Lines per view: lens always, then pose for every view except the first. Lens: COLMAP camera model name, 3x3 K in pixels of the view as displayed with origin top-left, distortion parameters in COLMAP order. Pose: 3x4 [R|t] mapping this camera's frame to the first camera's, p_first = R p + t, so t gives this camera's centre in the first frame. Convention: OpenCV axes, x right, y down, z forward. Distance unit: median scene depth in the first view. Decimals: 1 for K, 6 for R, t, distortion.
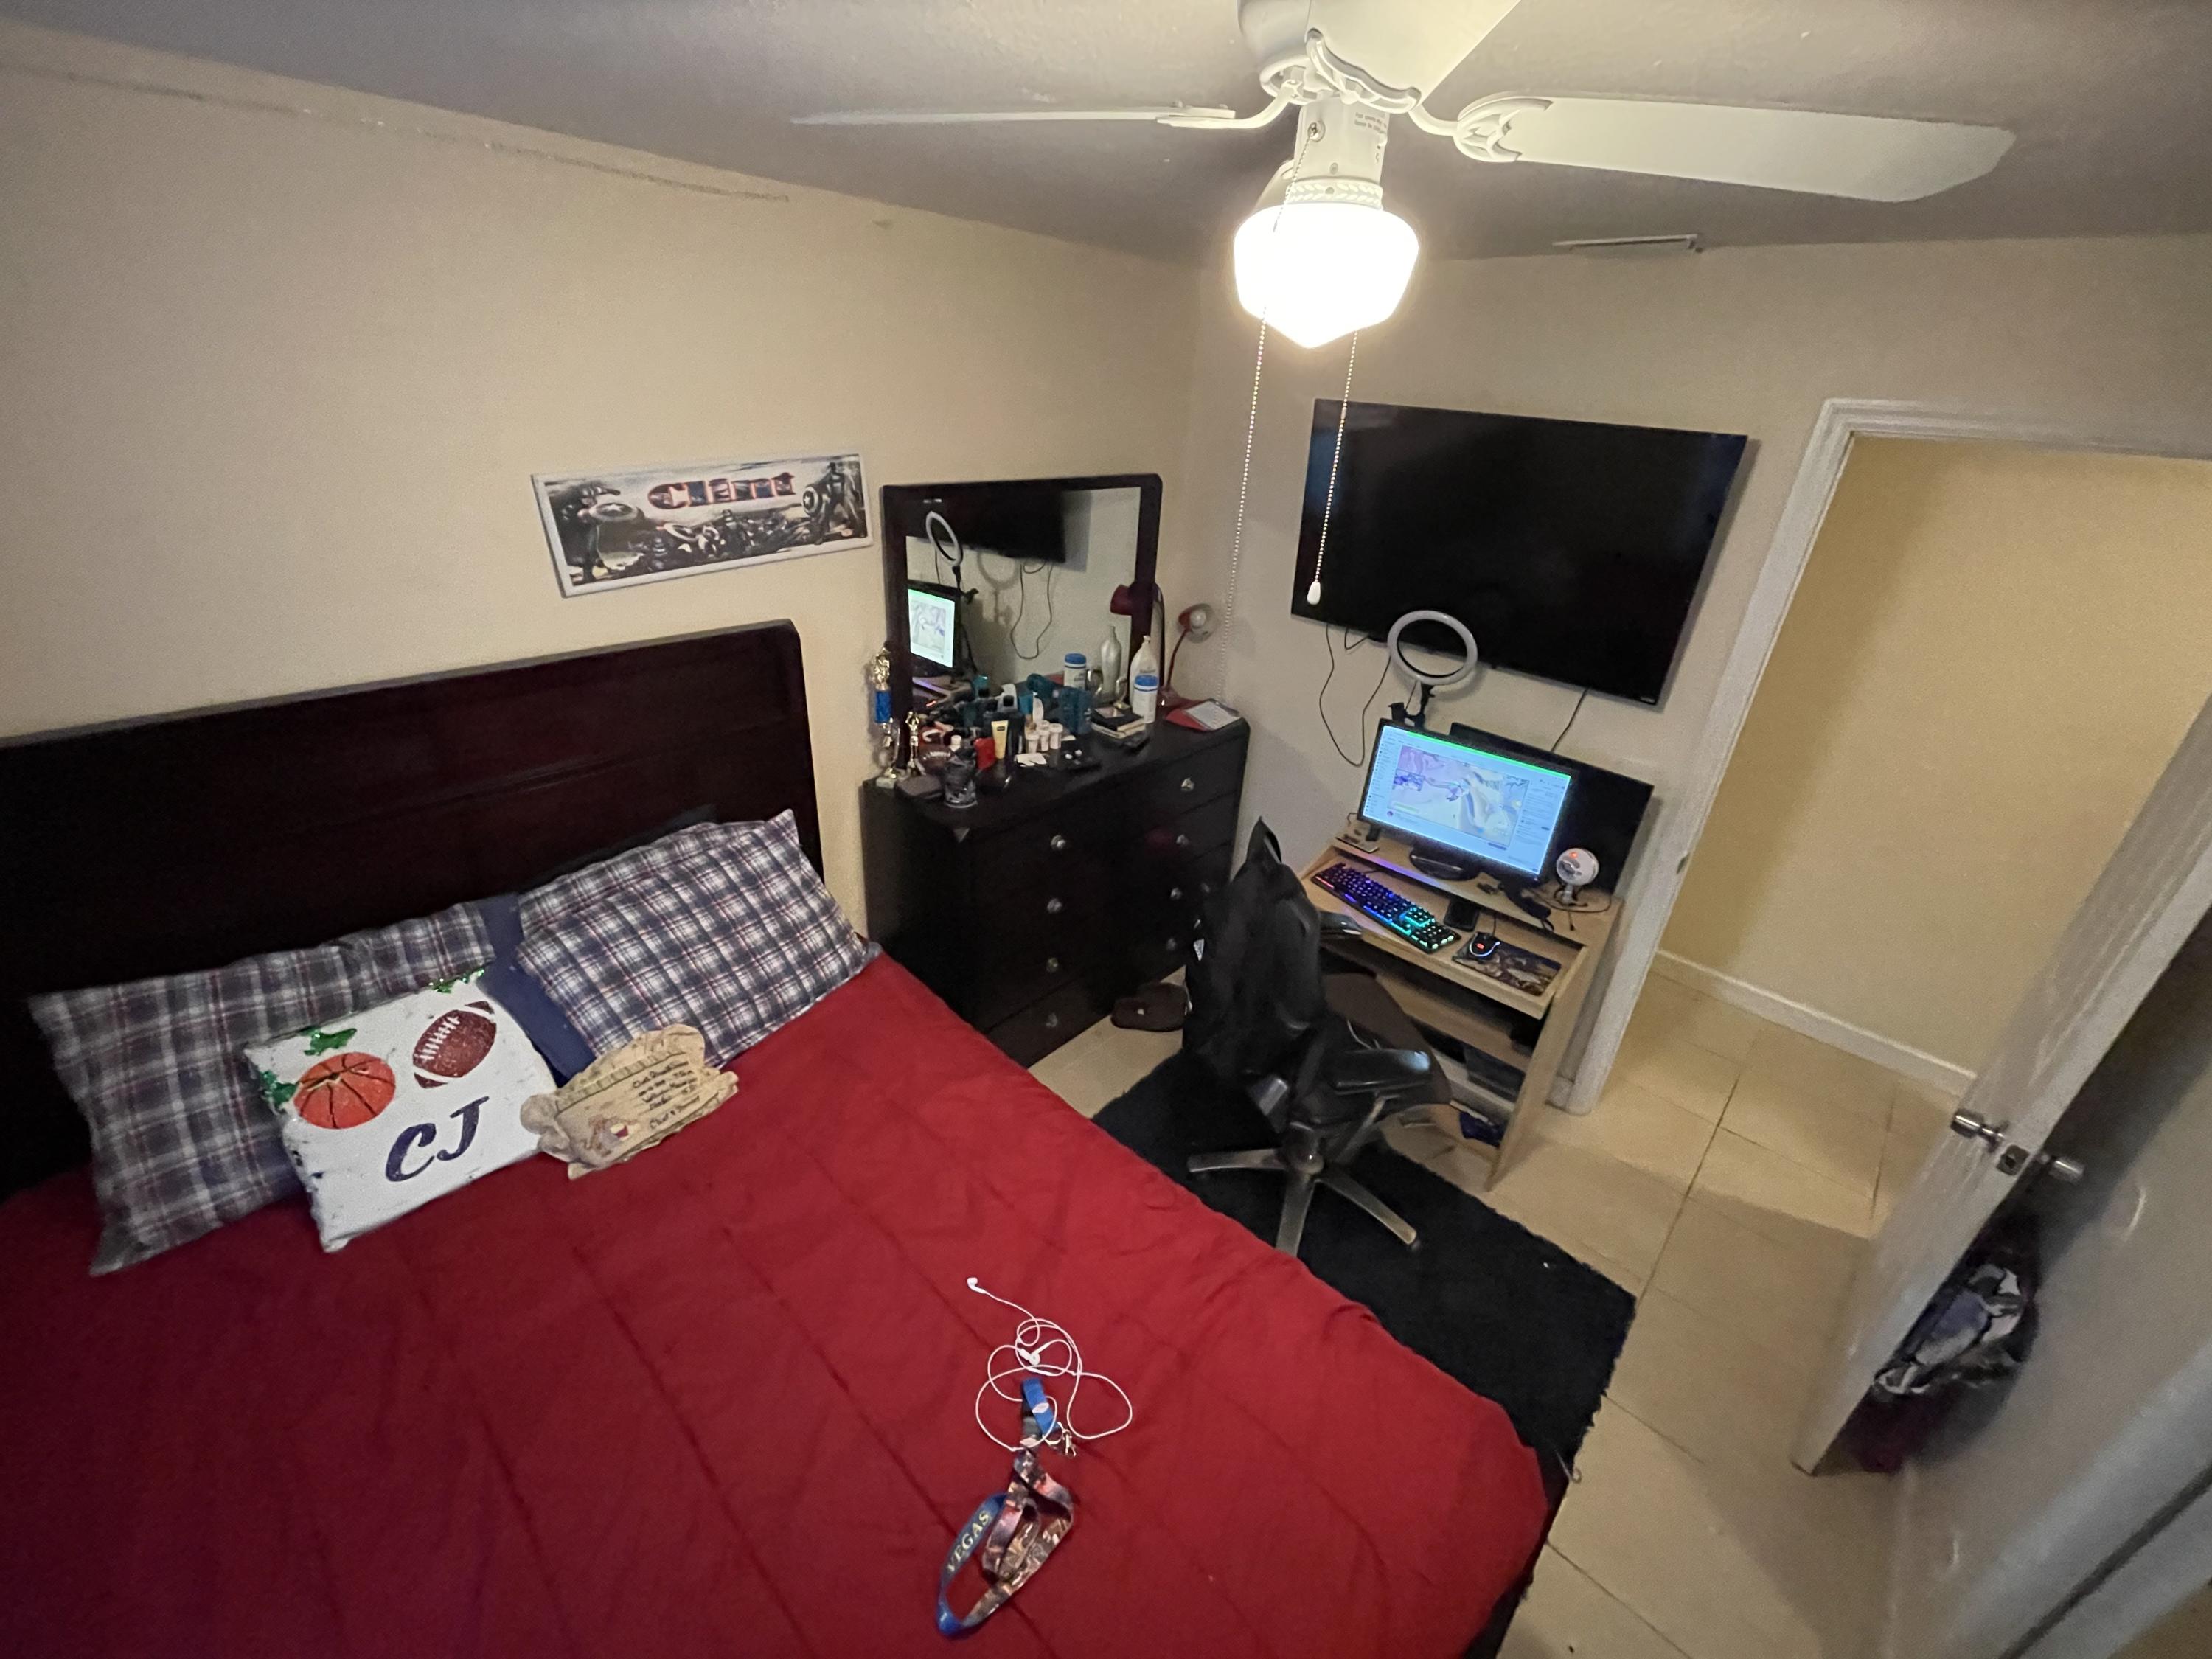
lens RADIAL K [[886.4, 0, 1106.0], [0, 886.4, 829.5], [0, 0, 1]] dist [-0.000158, 0.001010]
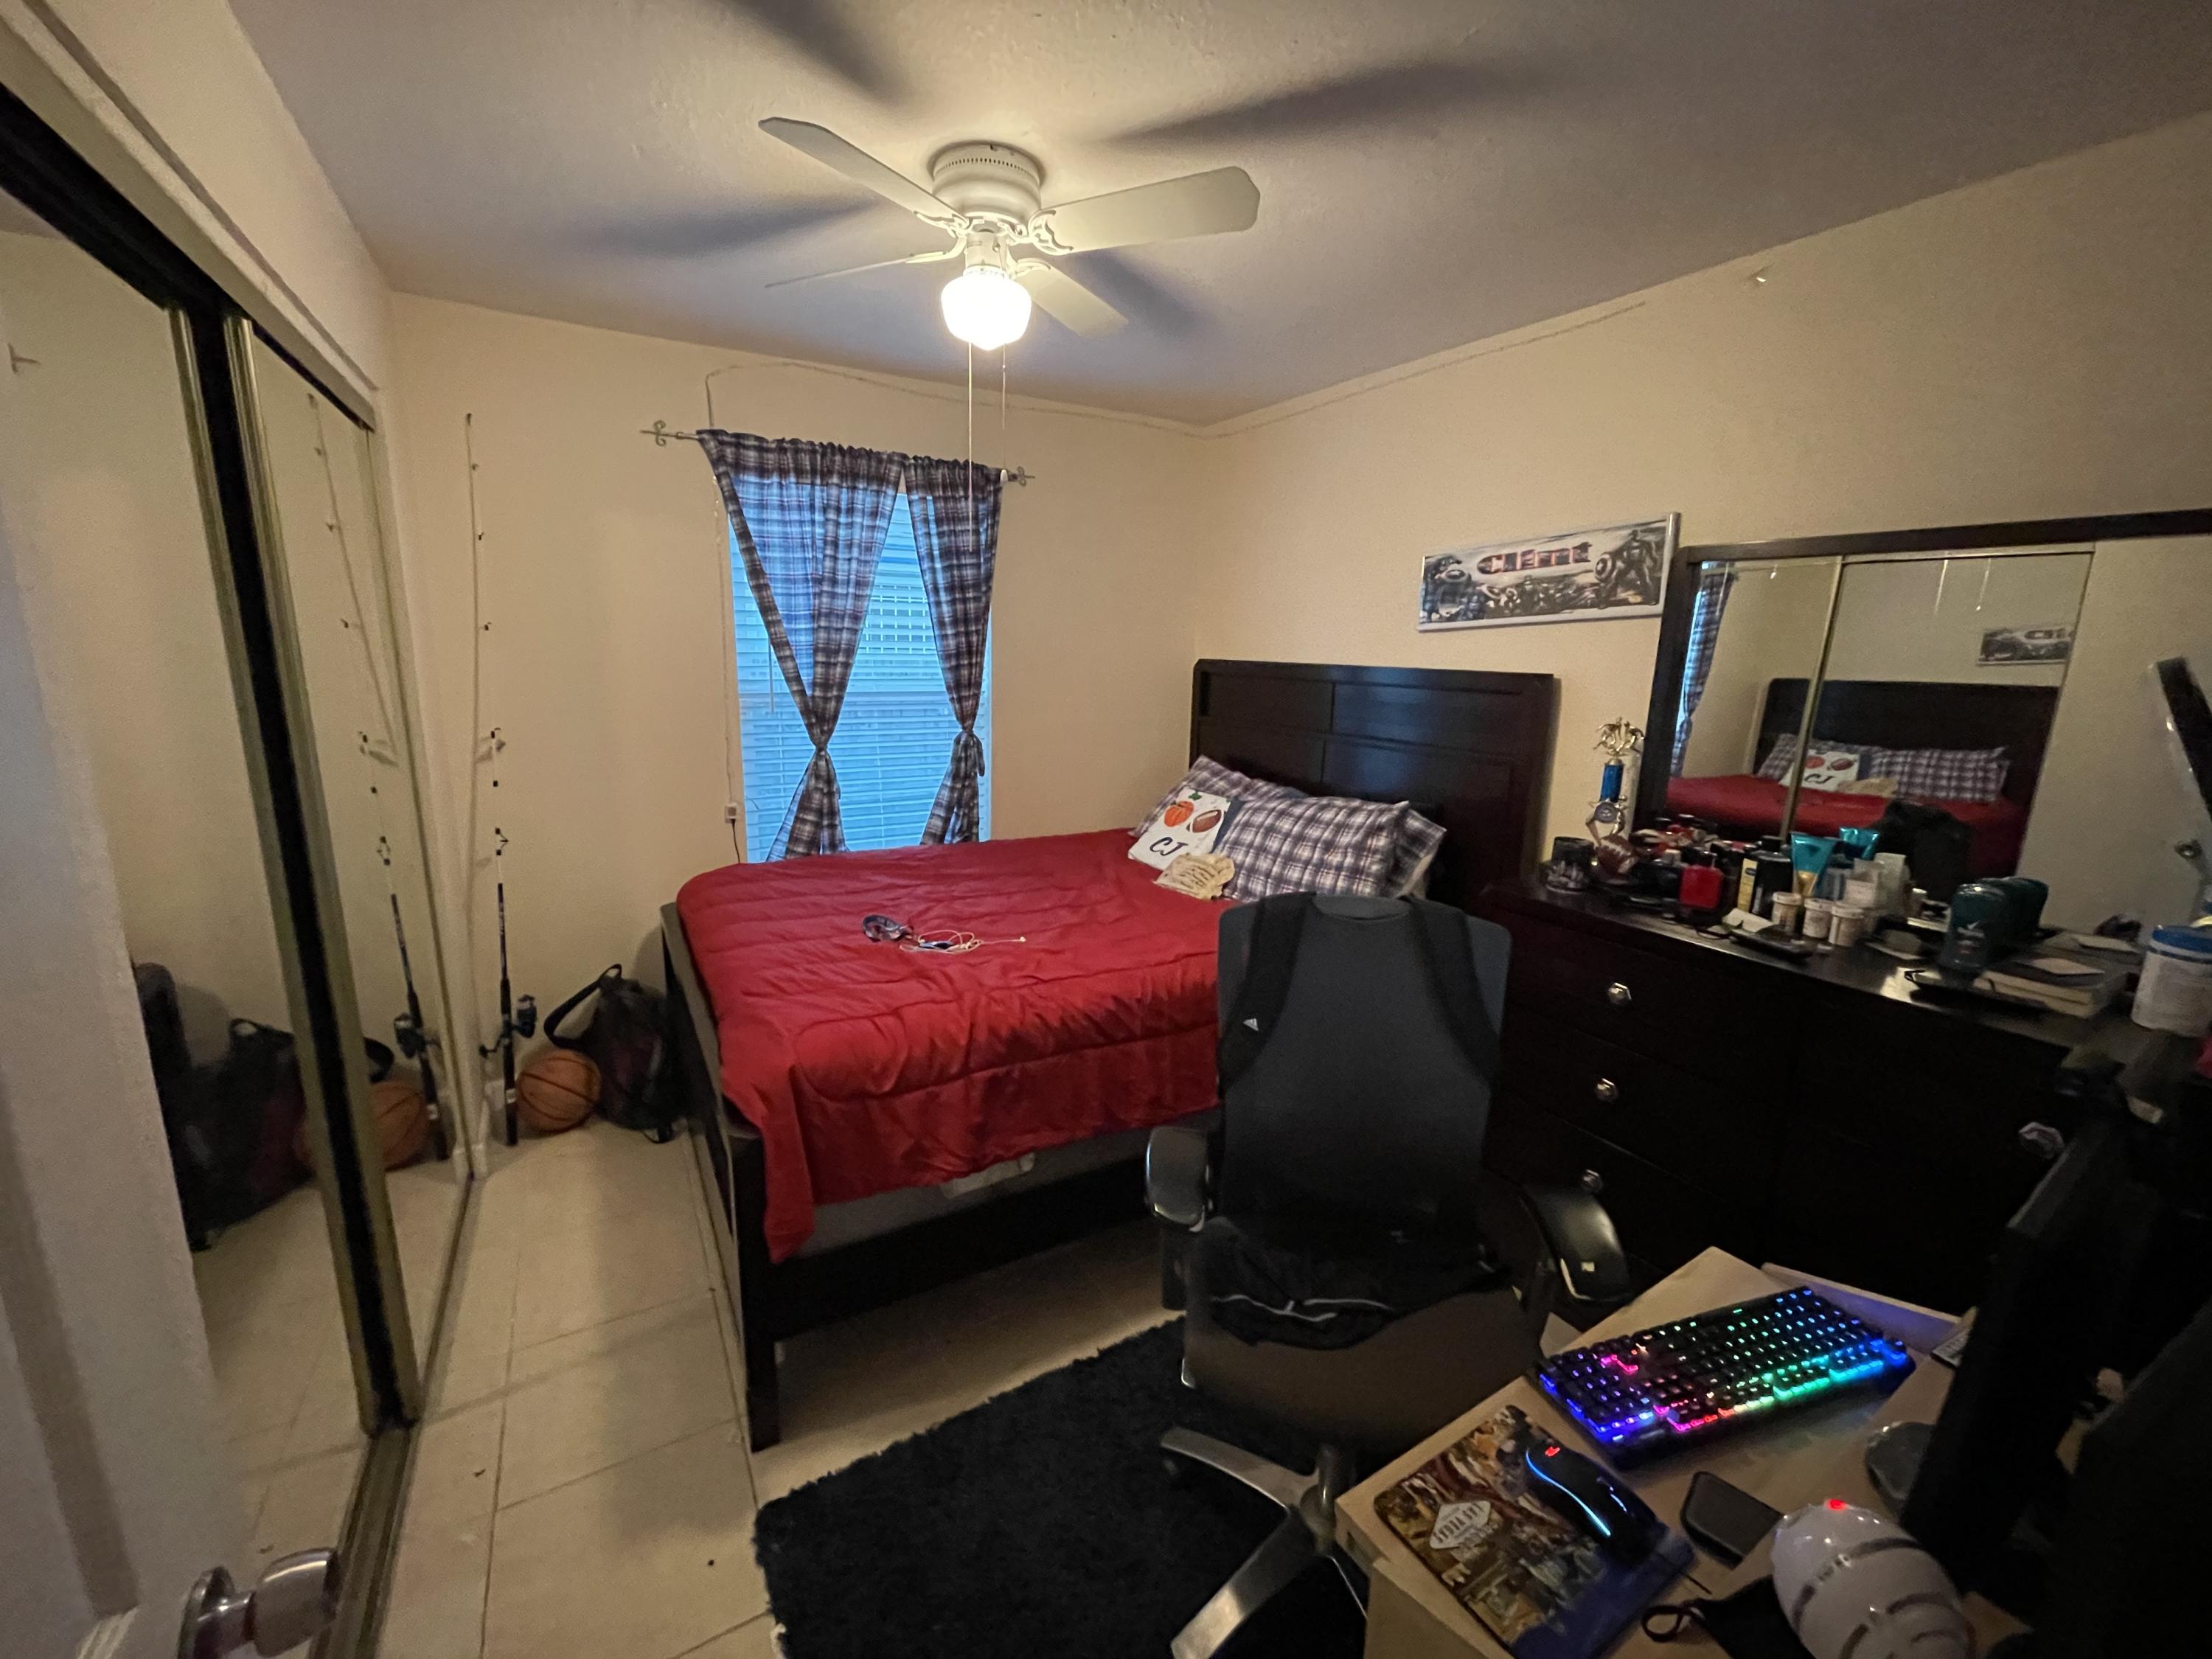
lens RADIAL K [[886.4, 0, 1106.0], [0, 886.4, 829.5], [0, 0, 1]] dist [-0.000158, 0.001010]
pose [[-0.266912, 0.157649, -0.950739, 1.017432], [-0.457962, 0.847276, 0.269062, -0.142865], [0.847956, 0.507218, -0.153951, 0.964519]]
